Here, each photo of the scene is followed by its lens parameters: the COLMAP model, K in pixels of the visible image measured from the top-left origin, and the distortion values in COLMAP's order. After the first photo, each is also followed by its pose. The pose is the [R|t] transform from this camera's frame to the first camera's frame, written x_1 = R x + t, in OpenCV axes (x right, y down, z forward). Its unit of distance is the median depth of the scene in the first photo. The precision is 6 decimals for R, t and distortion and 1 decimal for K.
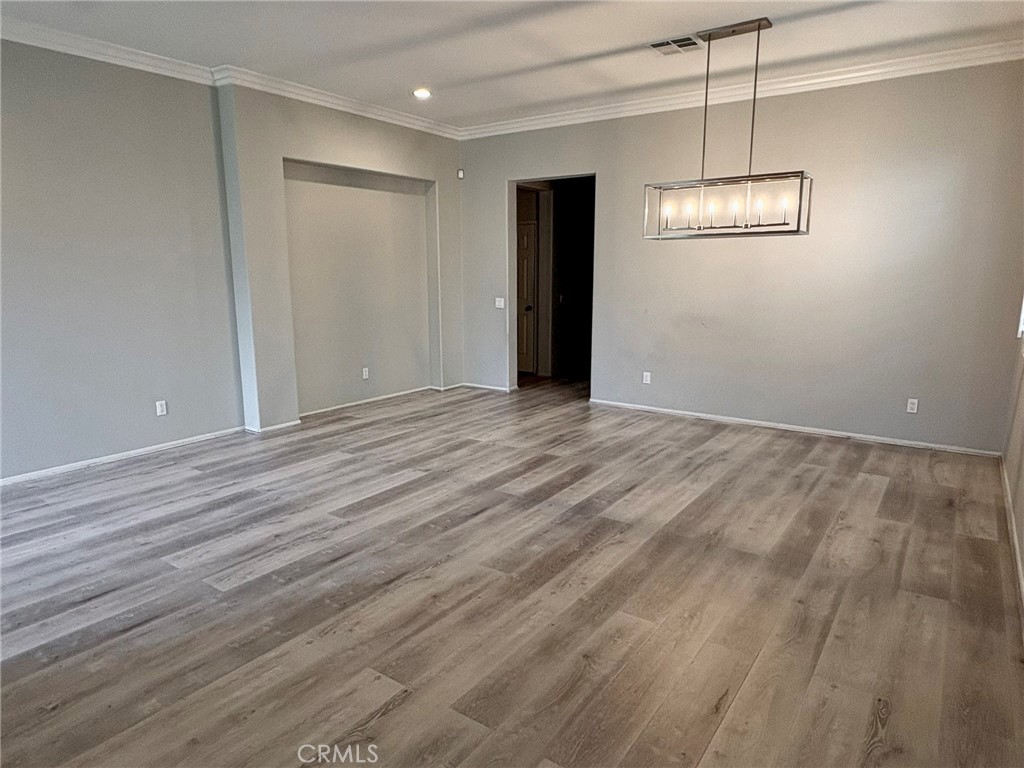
lens RADIAL K [[641.8, 0, 512.0], [0, 641.8, 384.0], [0, 0, 1]] dist [0.003172, 0.000596]
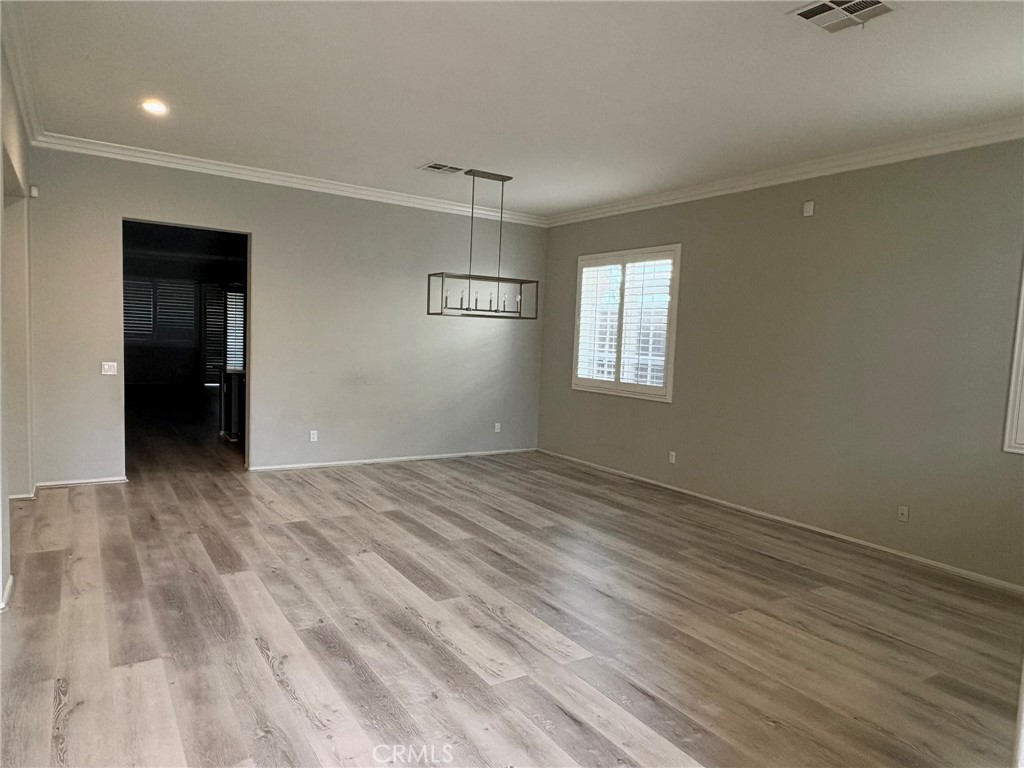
lens RADIAL K [[651.2, 0, 506.2], [0, 651.2, 383.0], [0, 0, 1]] dist [-0.000348, 0.000197]
pose [[0.369013, -0.048917, 0.928136, -0.966879], [0.123629, 0.992323, 0.003146, -0.088148], [-0.921165, 0.113584, 0.372228, 0.458646]]
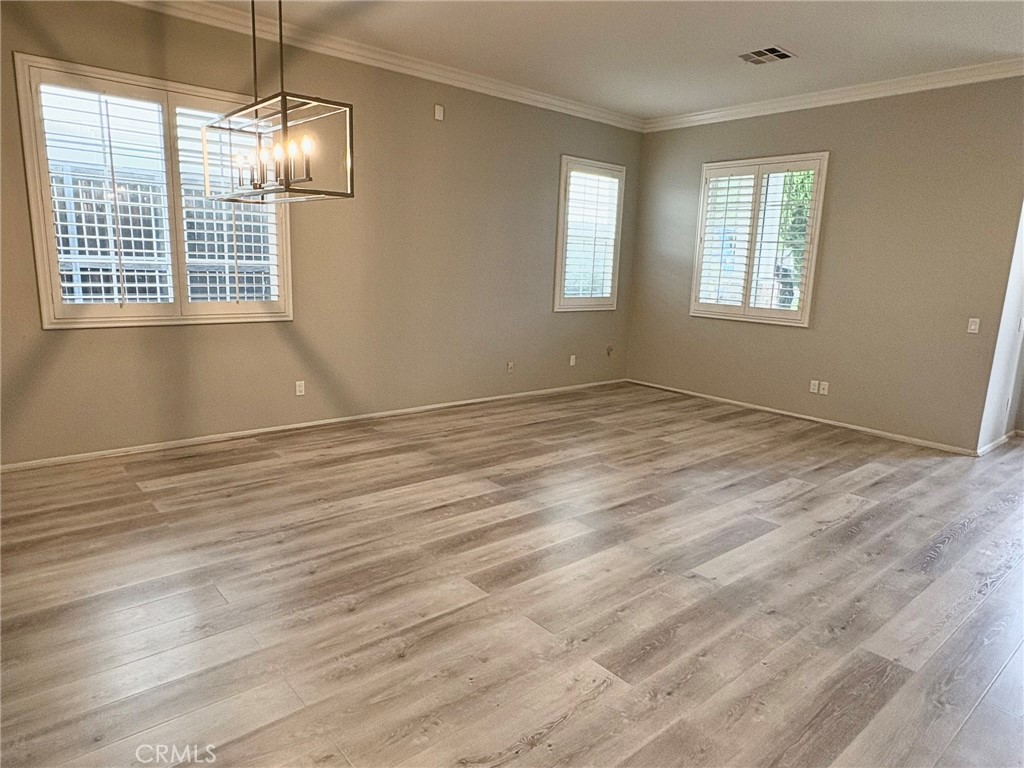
lens RADIAL K [[641.8, 0, 512.0], [0, 641.8, 384.0], [0, 0, 1]] dist [0.003172, 0.000596]
pose [[-0.968436, -0.081644, 0.235514, -0.096749], [0.008765, 0.933099, 0.359513, -0.291937], [-0.249110, 0.350229, -0.902931, 1.641186]]
